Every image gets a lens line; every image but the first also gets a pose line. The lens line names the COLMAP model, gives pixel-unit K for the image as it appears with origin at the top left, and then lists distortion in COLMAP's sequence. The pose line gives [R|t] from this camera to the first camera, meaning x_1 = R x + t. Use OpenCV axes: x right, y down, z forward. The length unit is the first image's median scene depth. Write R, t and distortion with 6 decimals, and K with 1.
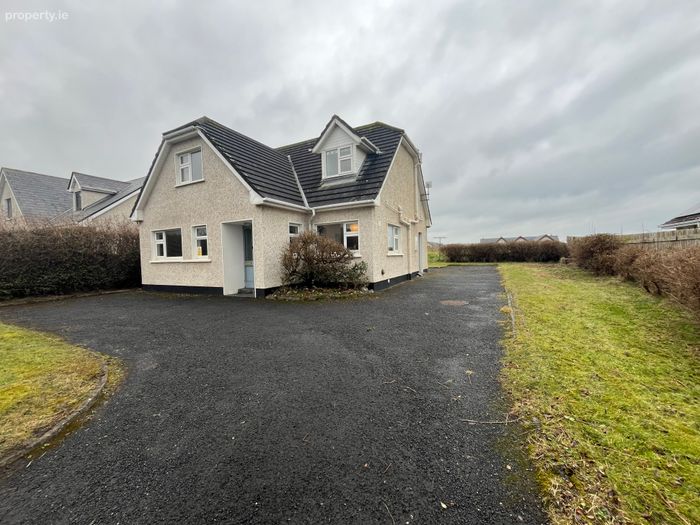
lens RADIAL K [[286.3, 0, 350.0], [0, 286.3, 262.5], [0, 0, 1]] dist [-0.000994, -0.000611]
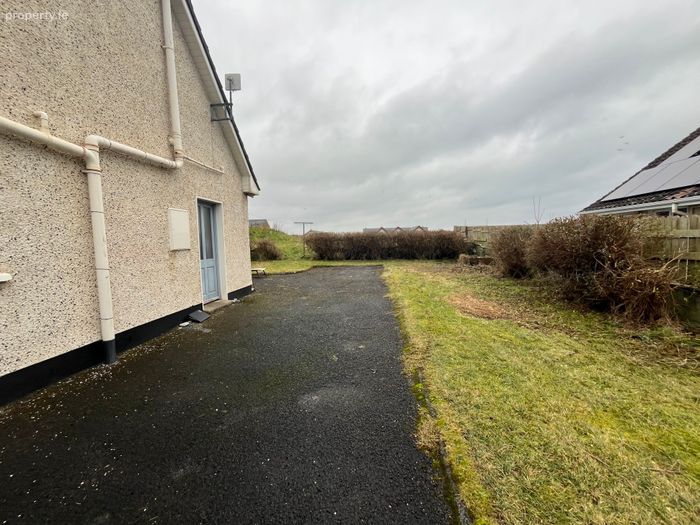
lens RADIAL K [[286.3, 0, 350.0], [0, 286.3, 262.5], [0, 0, 1]] dist [-0.000994, -0.000611]
pose [[0.929091, -0.021013, 0.369253, 0.451119], [0.005695, 0.999079, 0.042525, -0.062431], [-0.369806, -0.037407, 0.928356, 0.924941]]
